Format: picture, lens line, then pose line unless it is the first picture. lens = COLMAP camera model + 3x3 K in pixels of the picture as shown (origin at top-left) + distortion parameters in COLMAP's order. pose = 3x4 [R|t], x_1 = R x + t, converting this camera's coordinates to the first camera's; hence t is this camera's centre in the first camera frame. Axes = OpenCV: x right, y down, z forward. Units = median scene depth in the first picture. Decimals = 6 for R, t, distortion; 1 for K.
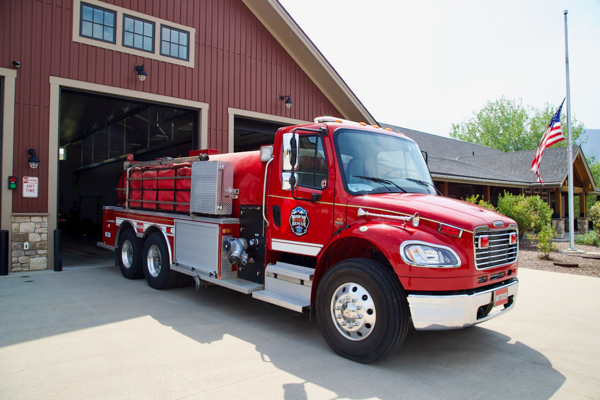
lens RADIAL K [[417.2, 0, 302.7], [0, 417.2, 209.3], [0, 0, 1]] dist [-0.048789, 0.002110]
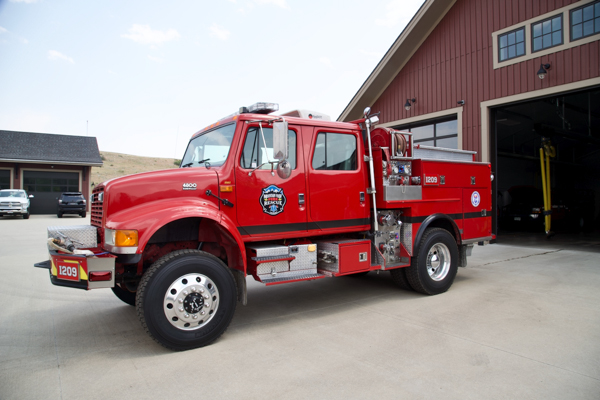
lens RADIAL K [[435.8, 0, 300.0], [0, 435.8, 200.0], [0, 0, 1]] dist [-0.144252, 0.118390]
pose [[-0.154491, -0.012312, -0.987917, 0.952786], [-0.017399, 0.999801, -0.009740, 0.018214], [0.987841, 0.015684, -0.154675, 0.720391]]
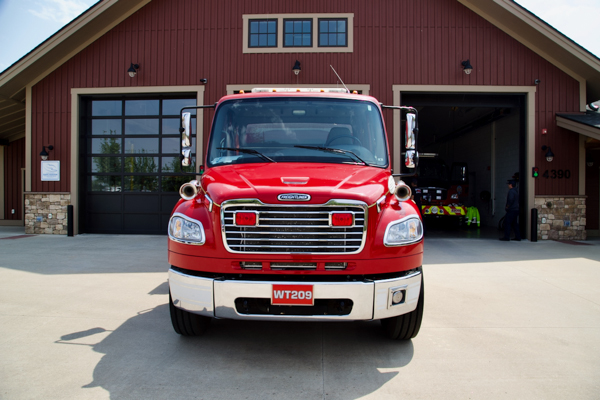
lens RADIAL K [[417.2, 0, 302.7], [0, 417.2, 209.3], [0, 0, 1]] dist [-0.048789, 0.002110]
pose [[0.722431, 0.020633, -0.691135, 0.506123], [-0.013275, 0.999784, 0.015971, 0.038598], [0.691315, -0.002363, 0.722549, 0.264615]]
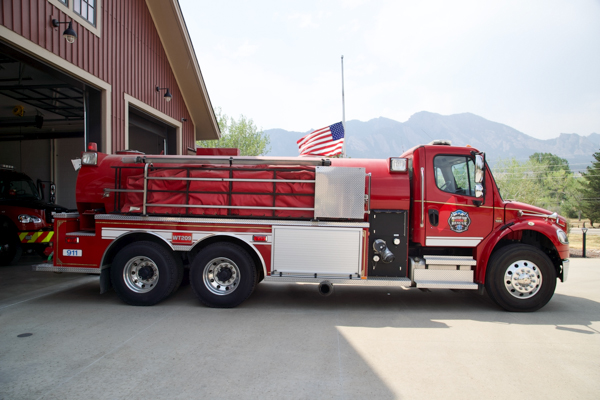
lens RADIAL K [[417.2, 0, 302.7], [0, 417.2, 209.3], [0, 0, 1]] dist [-0.048789, 0.002110]
pose [[0.732944, -0.018565, 0.680036, -0.740831], [0.016967, 0.999815, 0.009008, -0.016916], [-0.680077, 0.004935, 0.733124, 0.228951]]
